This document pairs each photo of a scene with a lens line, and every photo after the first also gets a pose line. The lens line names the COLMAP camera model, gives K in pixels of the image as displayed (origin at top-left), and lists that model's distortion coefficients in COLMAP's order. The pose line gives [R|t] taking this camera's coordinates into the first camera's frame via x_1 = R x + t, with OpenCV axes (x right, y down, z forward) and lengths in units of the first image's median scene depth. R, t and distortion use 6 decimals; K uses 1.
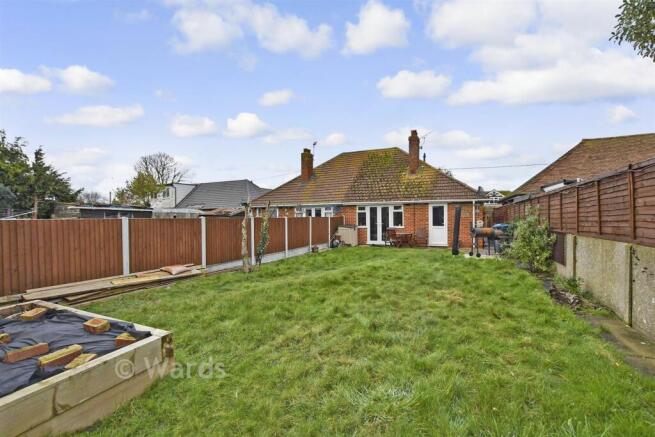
lens RADIAL K [[288.8, 0, 327.5], [0, 288.8, 218.5], [0, 0, 1]] dist [-0.027095, 0.000426]
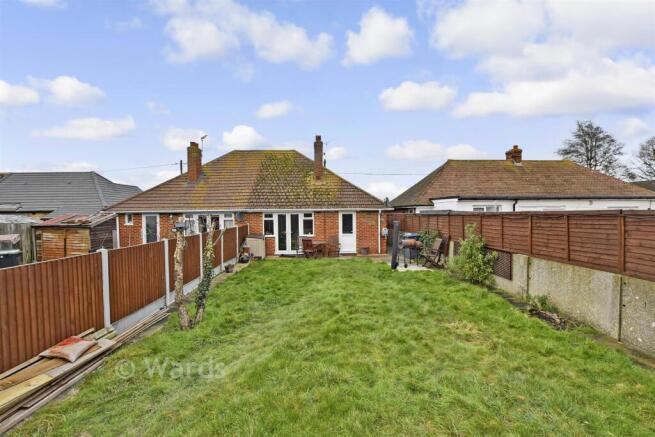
lens RADIAL K [[288.8, 0, 327.5], [0, 288.8, 218.5], [0, 0, 1]] dist [-0.027095, 0.000426]
pose [[0.892944, -0.009491, 0.450069, -0.134020], [0.004139, 0.999909, 0.012876, -0.039206], [-0.450150, -0.009635, 0.892901, 0.108365]]
